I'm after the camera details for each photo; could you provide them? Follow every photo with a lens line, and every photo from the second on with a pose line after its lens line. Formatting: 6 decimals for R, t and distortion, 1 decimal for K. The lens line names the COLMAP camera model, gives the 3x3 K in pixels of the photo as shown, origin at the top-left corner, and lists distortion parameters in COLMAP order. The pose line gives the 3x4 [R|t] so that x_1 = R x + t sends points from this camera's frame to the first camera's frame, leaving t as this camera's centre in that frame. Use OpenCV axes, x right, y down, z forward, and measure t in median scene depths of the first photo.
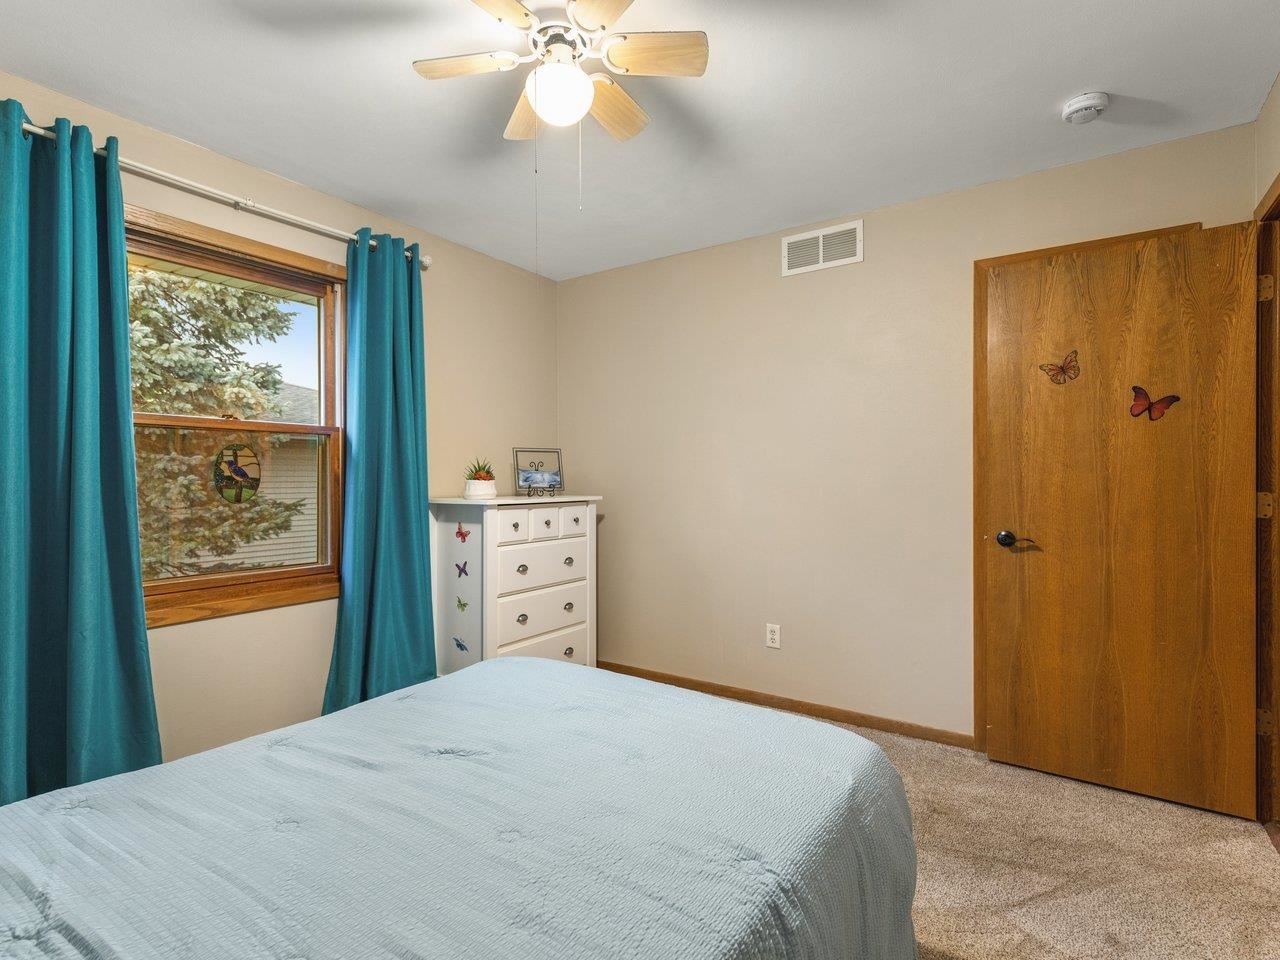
lens RADIAL K [[646.7, 0, 640.9], [0, 646.7, 478.3], [0, 0, 1]] dist [0.009135, -0.002553]
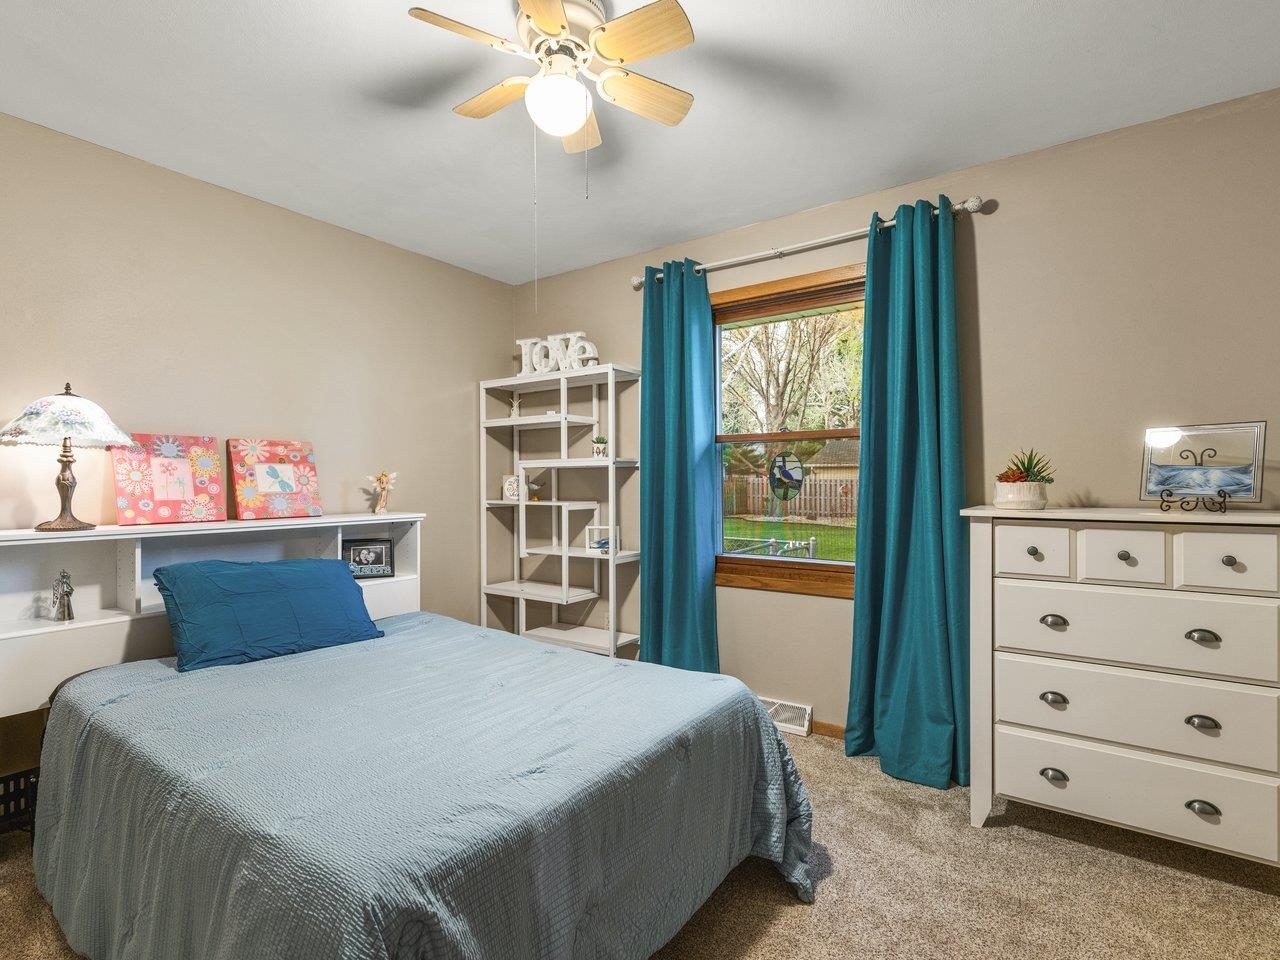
lens RADIAL K [[646.7, 0, 638.2], [0, 646.7, 481.7], [0, 0, 1]] dist [0.009135, -0.002553]
pose [[-0.030127, -0.001455, -0.999545, 0.586264], [-0.000737, 0.999999, -0.001433, 0.005020], [0.999546, 0.000693, -0.030128, 0.759152]]
